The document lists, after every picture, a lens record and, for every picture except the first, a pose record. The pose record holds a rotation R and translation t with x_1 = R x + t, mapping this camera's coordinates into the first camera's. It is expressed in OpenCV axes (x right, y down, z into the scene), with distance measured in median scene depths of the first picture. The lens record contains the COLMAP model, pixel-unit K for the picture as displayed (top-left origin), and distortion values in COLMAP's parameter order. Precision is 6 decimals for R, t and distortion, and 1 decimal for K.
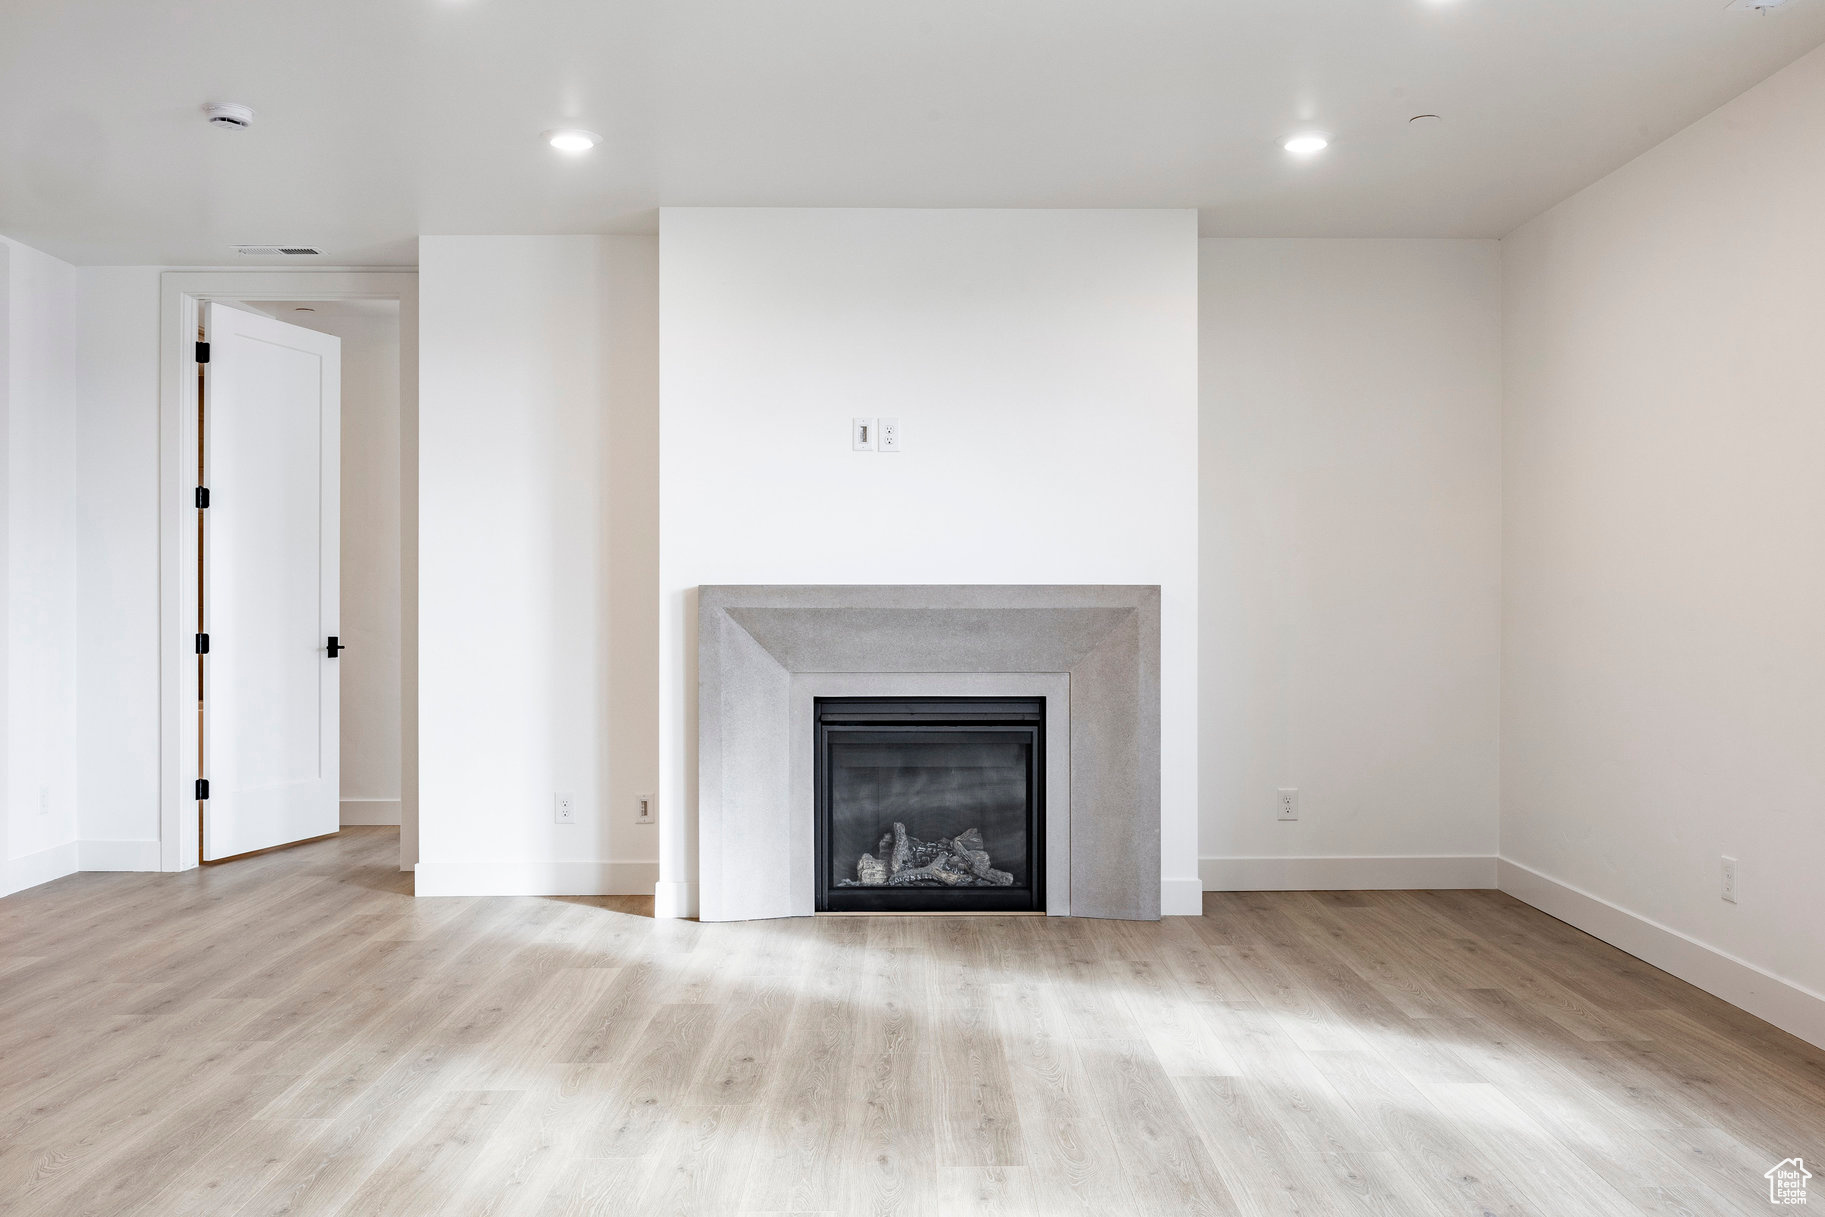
lens RADIAL K [[1505.2, 0, 900.7], [0, 1505.2, 613.4], [0, 0, 1]] dist [-0.006426, 0.016196]
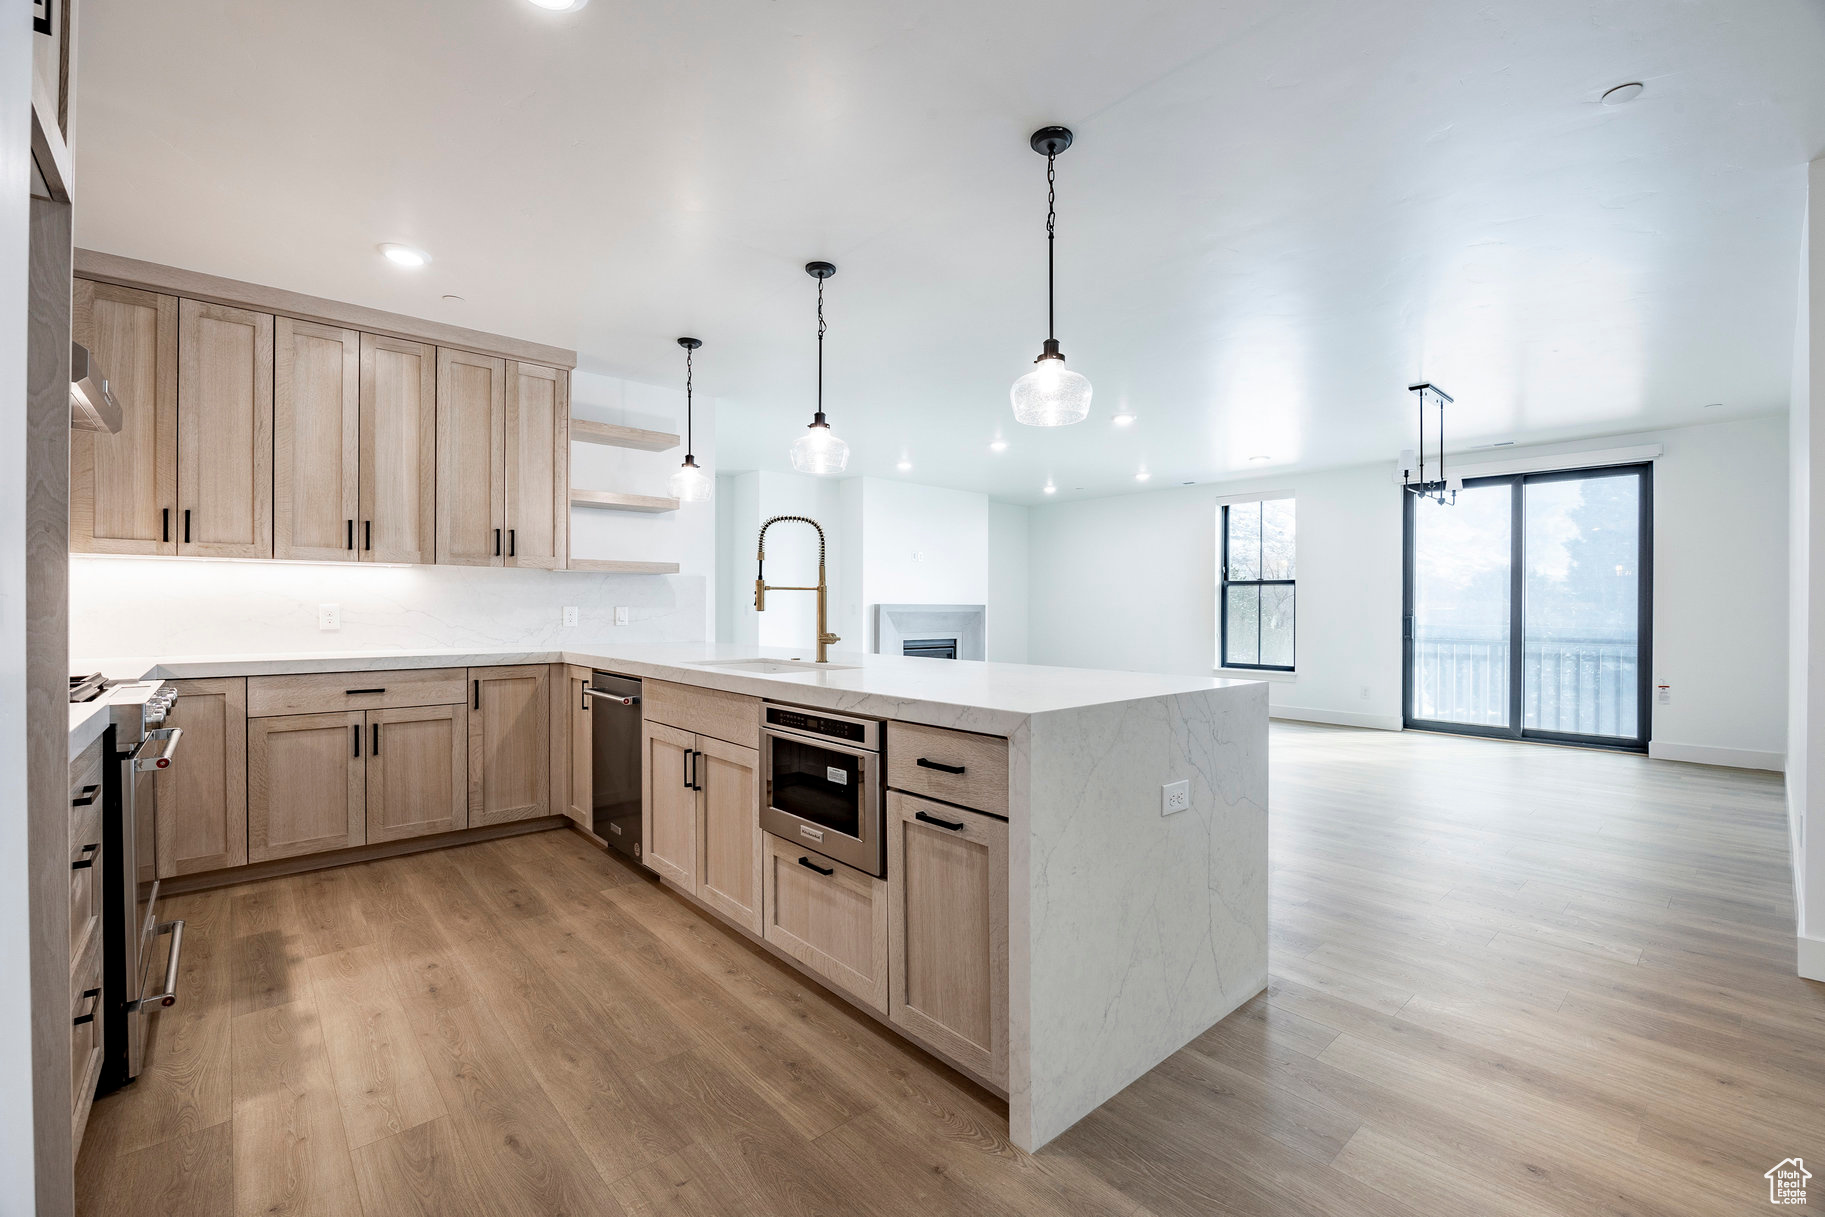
lens RADIAL K [[778.5, 0, 912.5], [0, 778.5, 606.6], [0, 0, 1]] dist [-0.016163, -0.000736]
pose [[0.746287, 0.004642, 0.665608, -1.501160], [0.003229, 0.999939, -0.010594, 0.003746], [-0.665616, 0.010056, 0.746226, -0.275714]]
